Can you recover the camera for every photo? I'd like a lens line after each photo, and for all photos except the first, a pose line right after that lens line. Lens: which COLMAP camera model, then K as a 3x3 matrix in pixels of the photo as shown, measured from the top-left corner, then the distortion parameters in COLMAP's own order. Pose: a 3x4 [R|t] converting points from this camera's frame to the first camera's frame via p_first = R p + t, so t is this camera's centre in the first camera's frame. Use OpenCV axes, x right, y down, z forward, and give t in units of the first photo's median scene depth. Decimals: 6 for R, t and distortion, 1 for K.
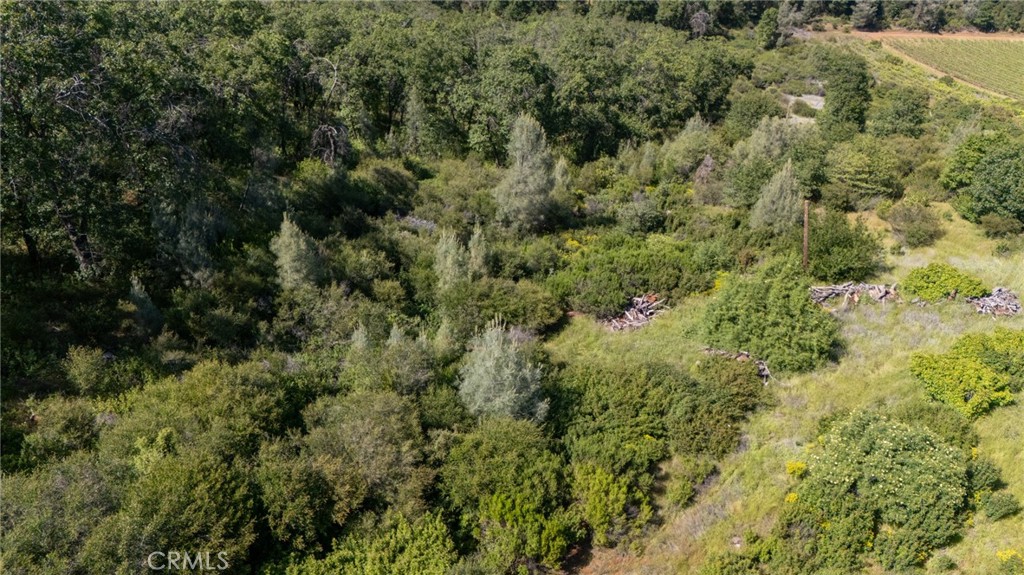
lens RADIAL K [[744.8, 0, 511.7], [0, 744.8, 287.1], [0, 0, 1]] dist [0.064943, -0.060629]
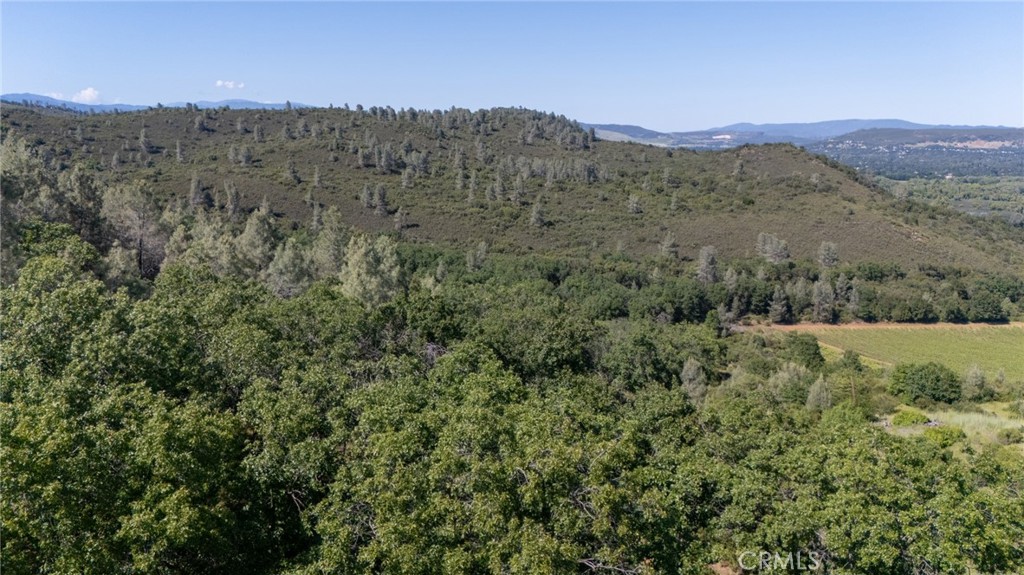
lens RADIAL K [[744.8, 0, 510.5], [0, 744.8, 284.7], [0, 0, 1]] dist [0.064943, -0.060629]
pose [[0.993986, -0.031011, 0.105021, -0.134348], [0.069454, 0.920010, -0.385690, 0.066825], [-0.084660, 0.390665, 0.916632, -0.179229]]
